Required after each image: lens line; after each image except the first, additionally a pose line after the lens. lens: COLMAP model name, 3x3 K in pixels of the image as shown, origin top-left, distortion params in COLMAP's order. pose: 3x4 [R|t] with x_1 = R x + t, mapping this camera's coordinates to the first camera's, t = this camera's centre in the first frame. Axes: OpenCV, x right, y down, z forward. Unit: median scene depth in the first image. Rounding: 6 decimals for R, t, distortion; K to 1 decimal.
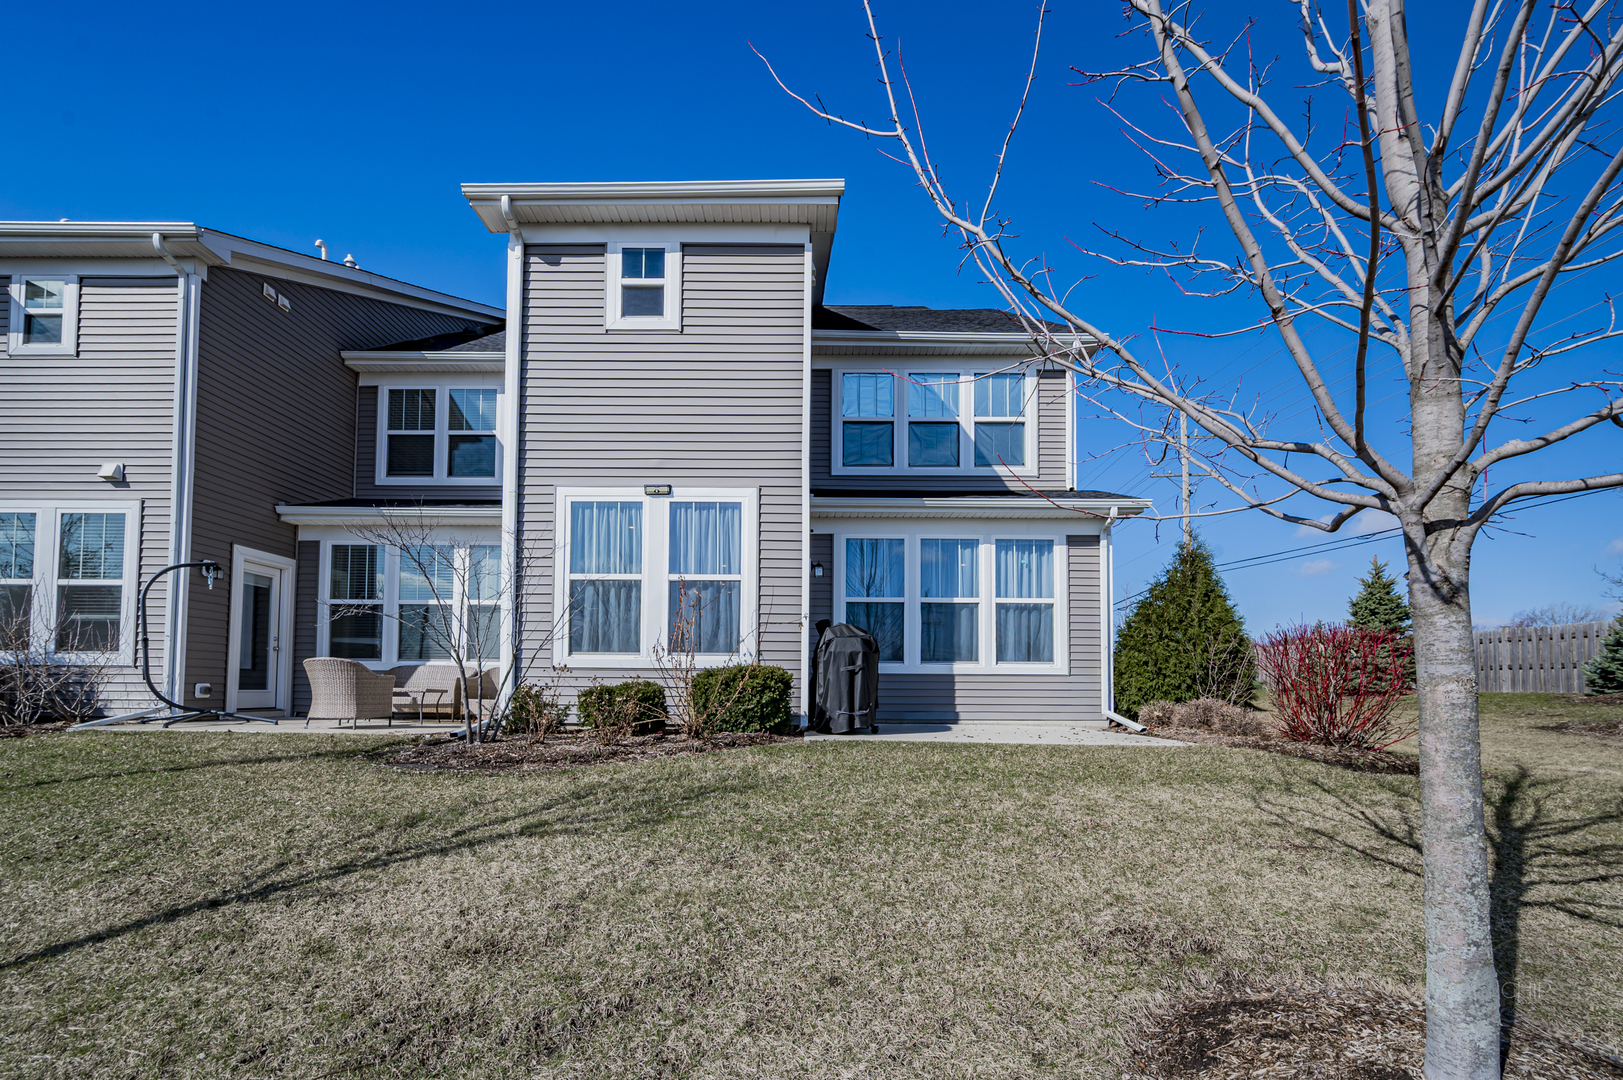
lens RADIAL K [[677.6, 0, 776.4], [0, 677.6, 668.7], [0, 0, 1]] dist [0.001245, -0.001066]
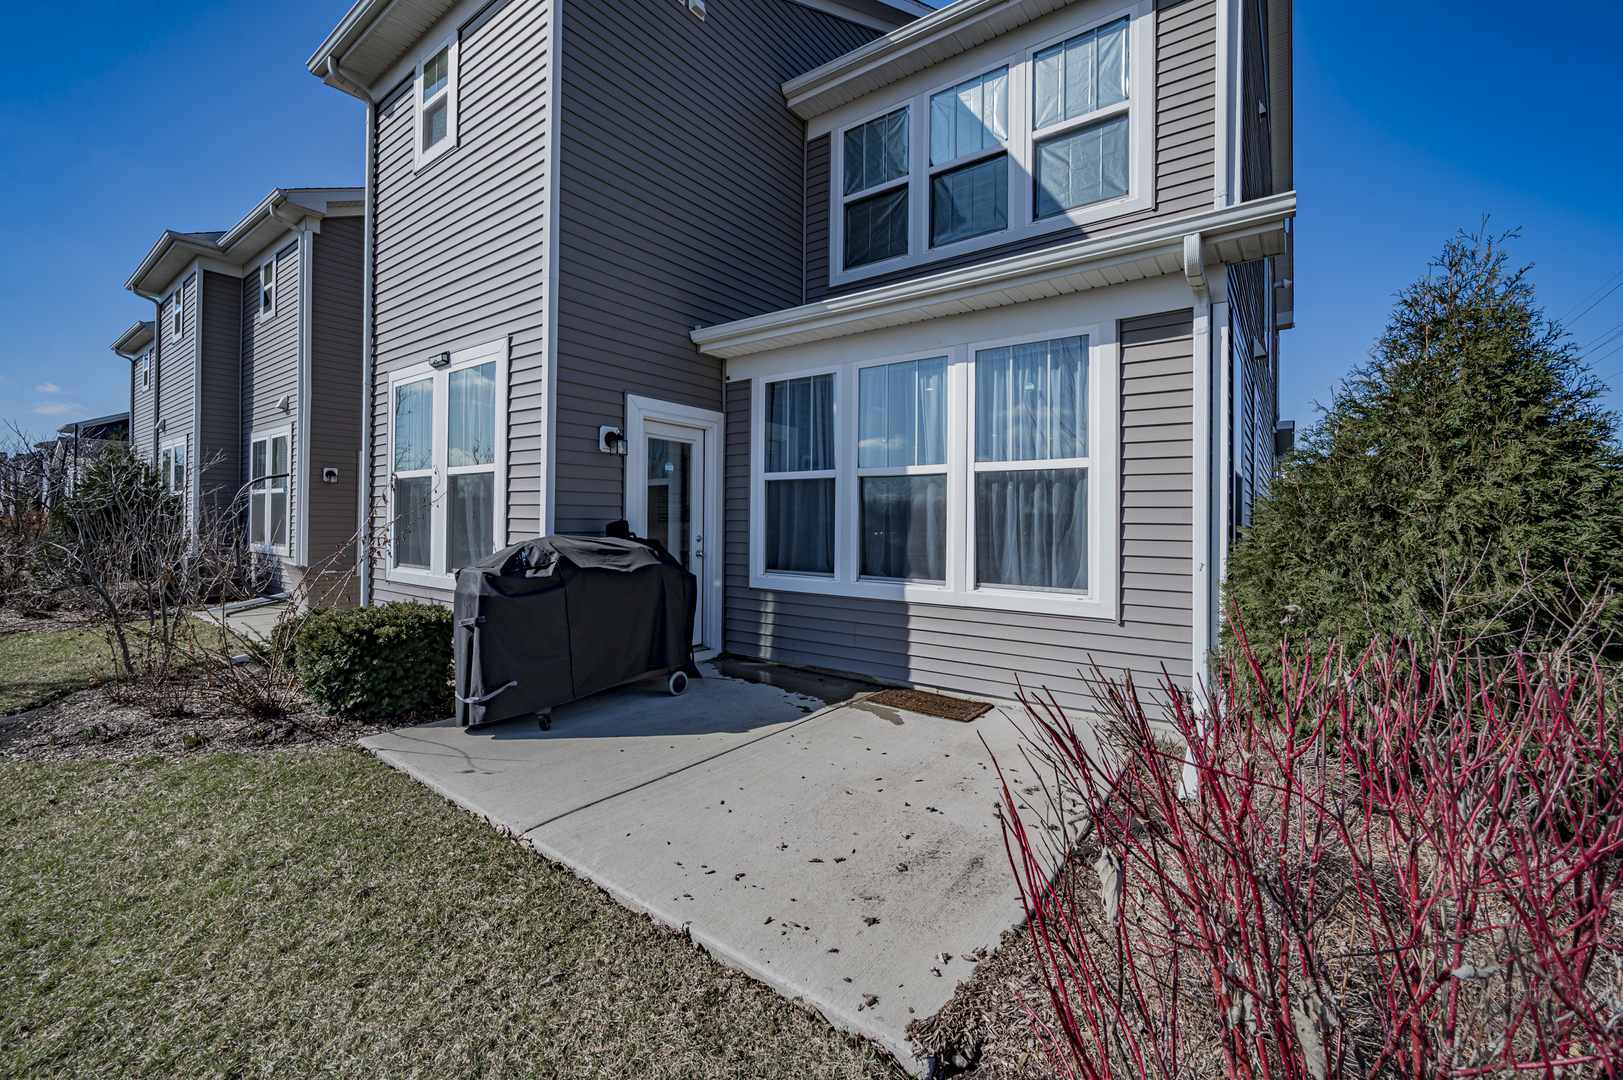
lens RADIAL K [[677.6, 0, 823.0], [0, 677.6, 538.6], [0, 0, 1]] dist [0.001245, -0.001066]
pose [[0.821908, 0.003950, -0.569606, 0.629646], [0.007290, 0.999821, 0.017451, -0.065987], [0.569573, -0.018496, 0.821733, 0.591767]]
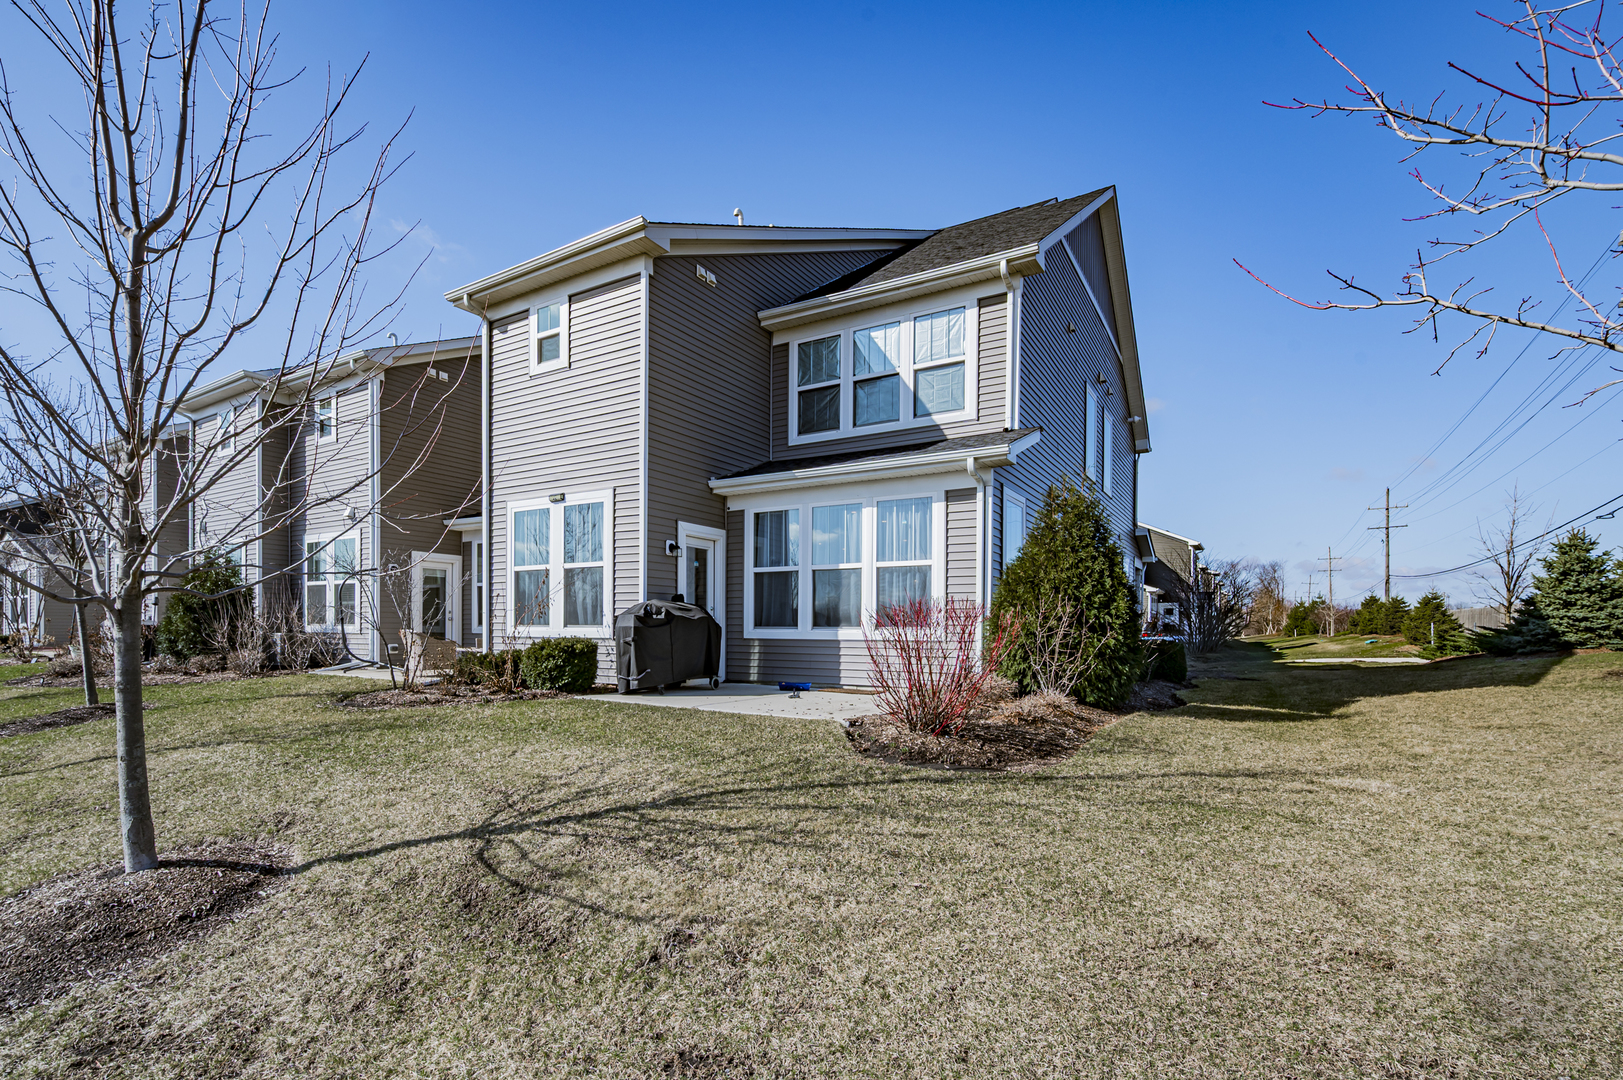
lens RADIAL K [[789.5, 0, 773.2], [0, 789.5, 693.5], [0, 0, 1]] dist [-0.003383, -0.001012]
pose [[0.848470, 0.031726, -0.528292, 0.966943], [0.008719, 0.997228, 0.073890, 0.000691], [0.529172, -0.067300, 0.845841, -0.079048]]
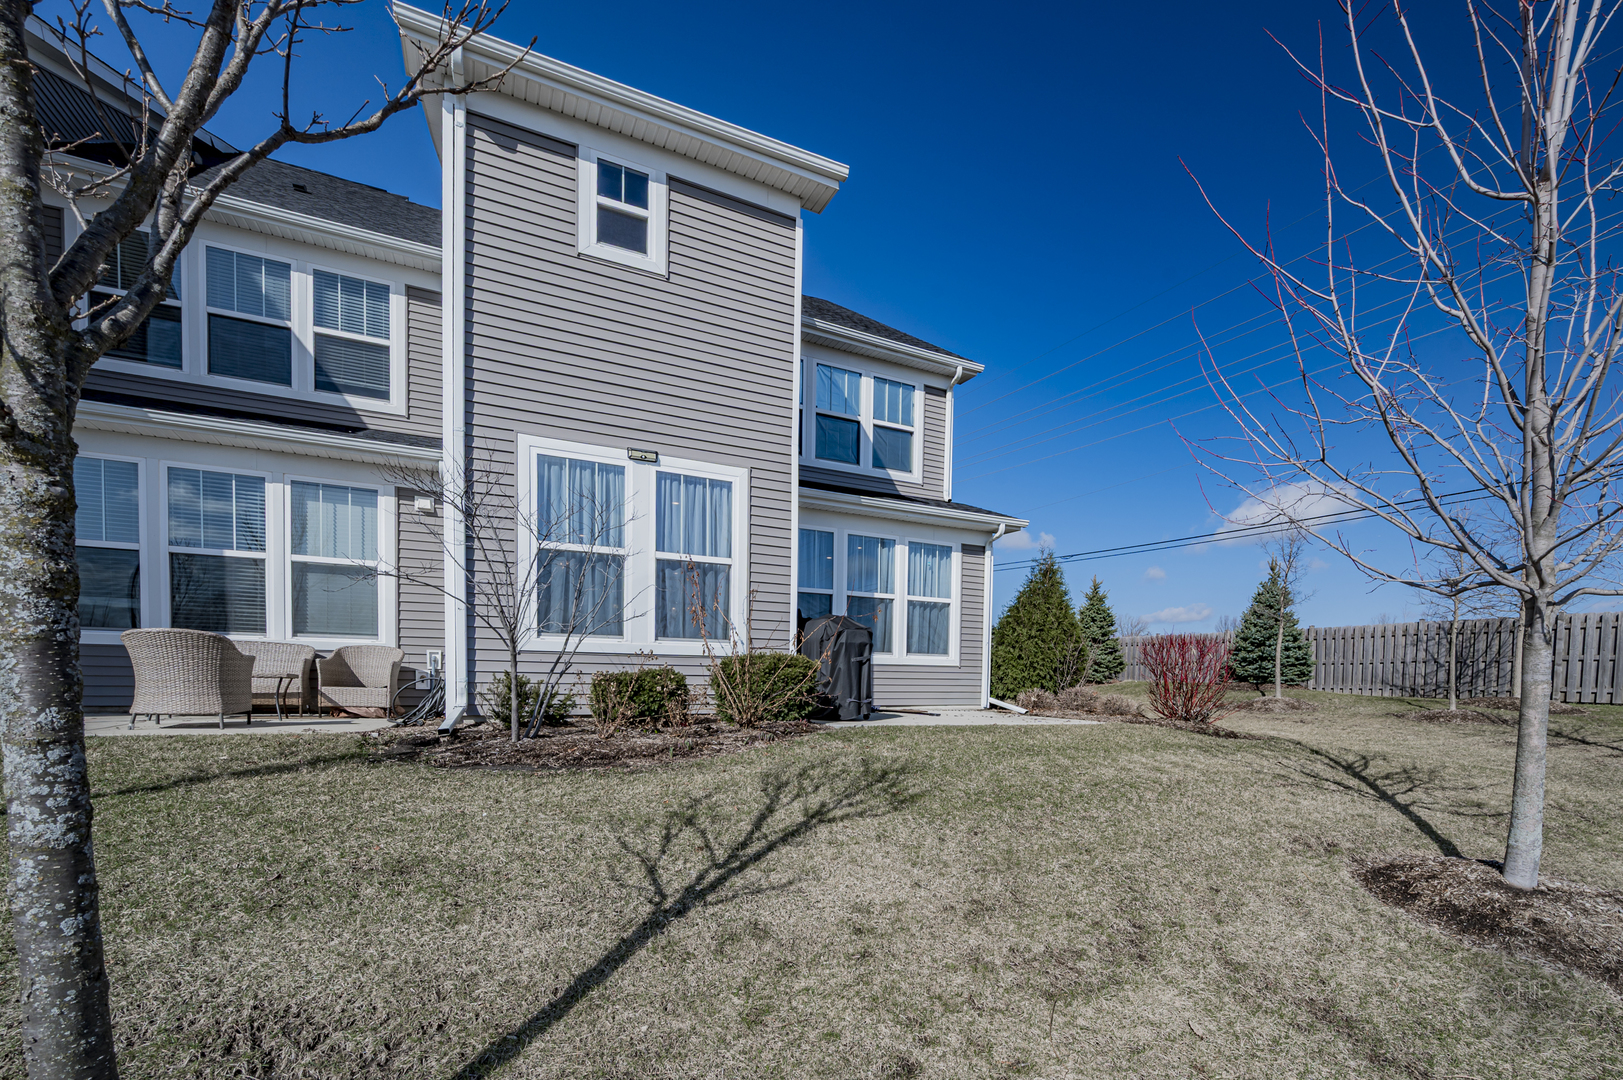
lens RADIAL K [[712.7, 0, 825.3], [0, 712.7, 710.4], [0, 0, 1]] dist [0.001562, -0.001203]
pose [[0.889611, -0.014839, 0.456477, -0.391472], [-0.022385, 0.996854, 0.076030, -0.003005], [-0.456169, -0.077855, 0.886481, 0.021407]]
